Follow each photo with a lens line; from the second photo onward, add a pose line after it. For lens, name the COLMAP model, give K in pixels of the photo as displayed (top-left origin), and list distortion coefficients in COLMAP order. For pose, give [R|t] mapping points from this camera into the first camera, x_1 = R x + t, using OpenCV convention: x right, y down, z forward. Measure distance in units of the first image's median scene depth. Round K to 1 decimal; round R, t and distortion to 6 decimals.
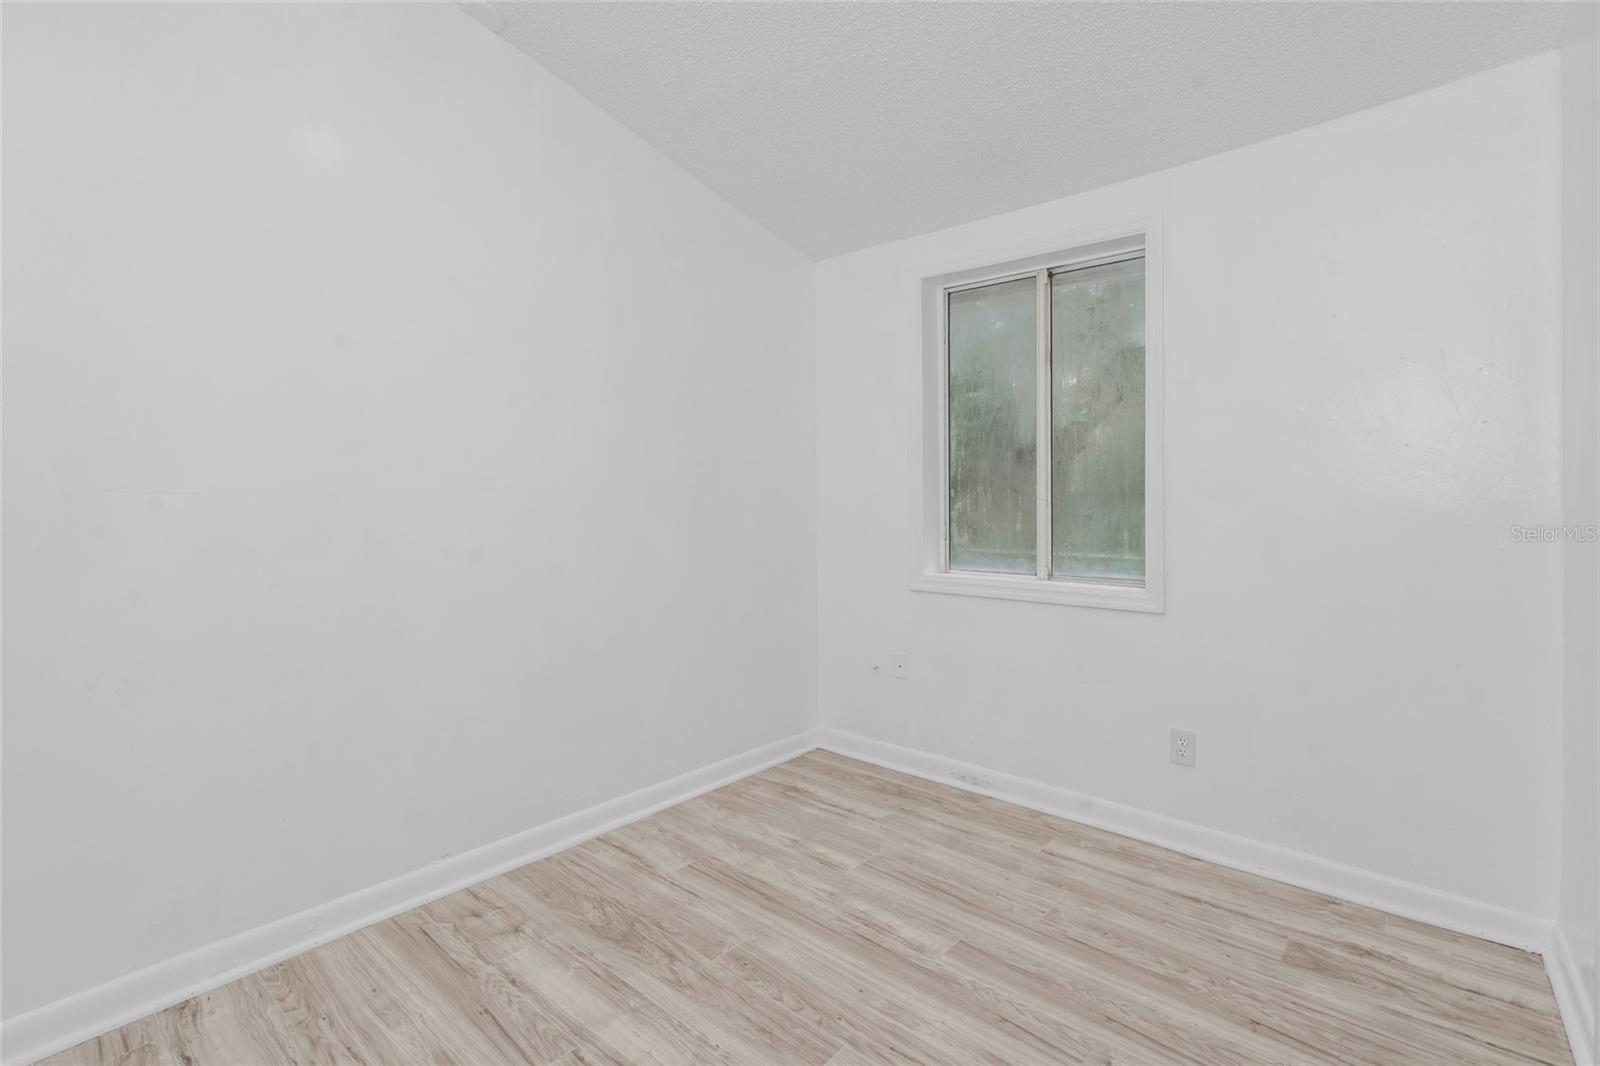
lens RADIAL K [[725.7, 0, 800.7], [0, 725.7, 499.1], [0, 0, 1]] dist [0.000018, -0.000041]
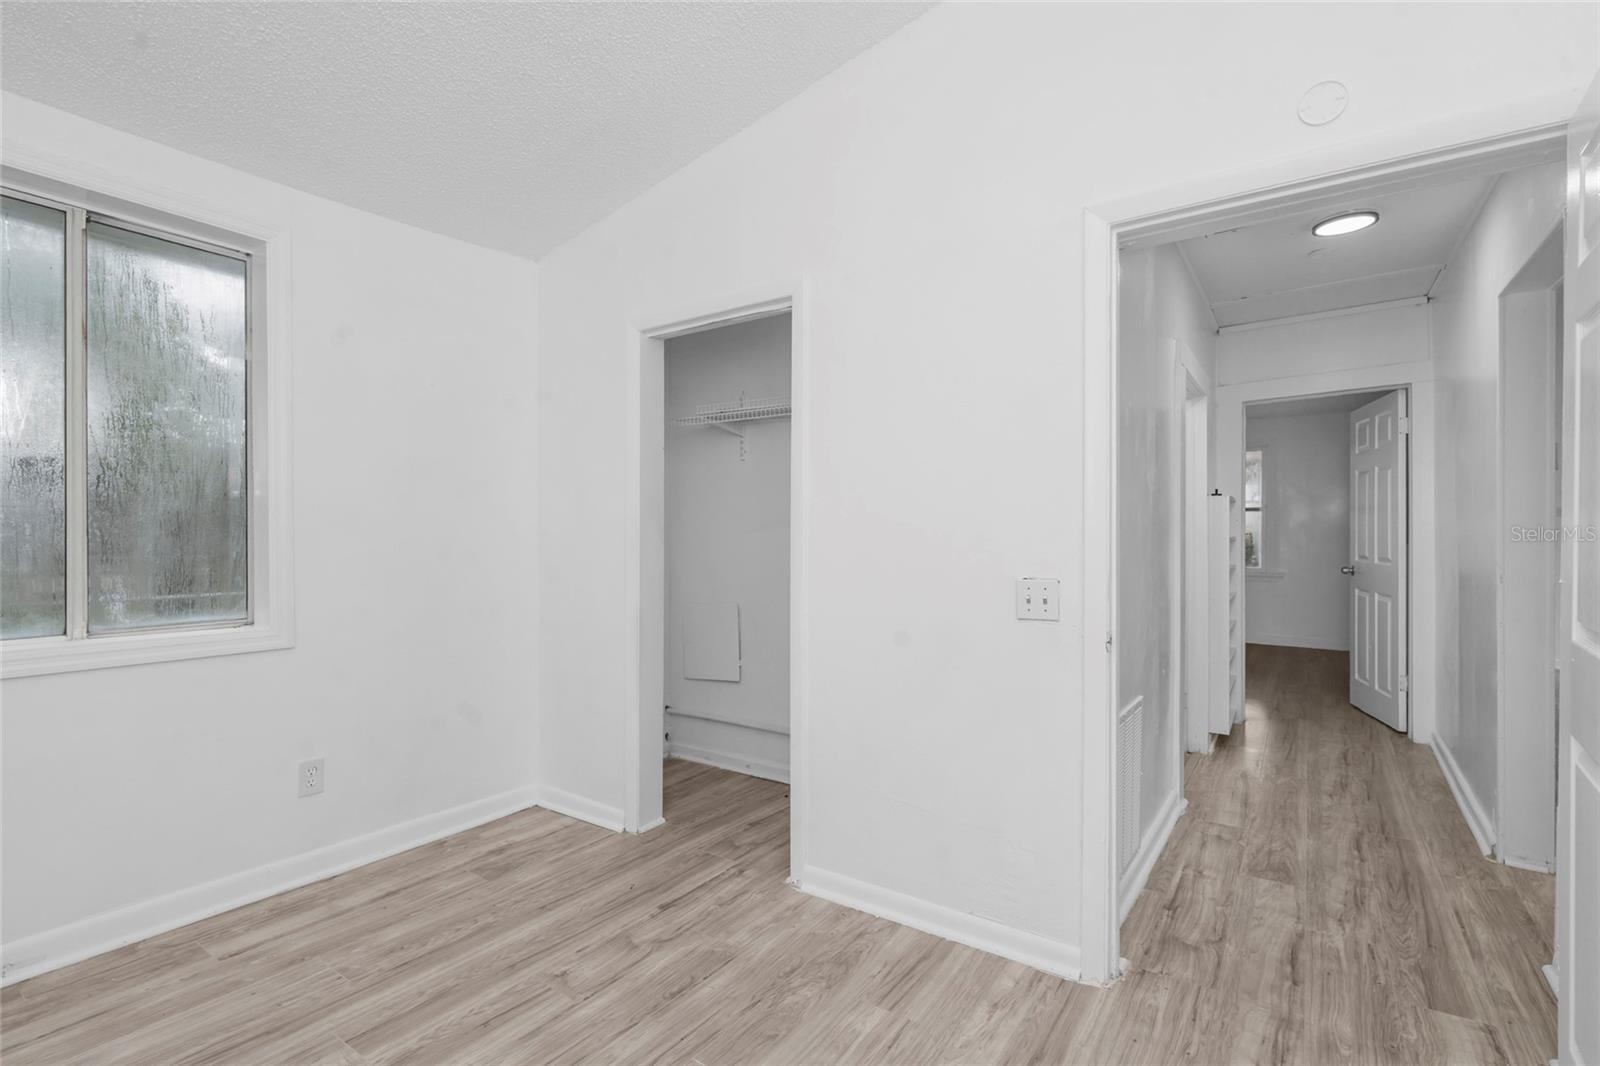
lens RADIAL K [[731.4, 0, 803.4], [0, 731.4, 523.3], [0, 0, 1]] dist [0.000207, 0.000124]
pose [[-0.082136, 0.009136, 0.996579, -0.620128], [-0.003650, 0.999949, -0.009468, 0.000314], [-0.996614, -0.004416, -0.082098, 0.476124]]
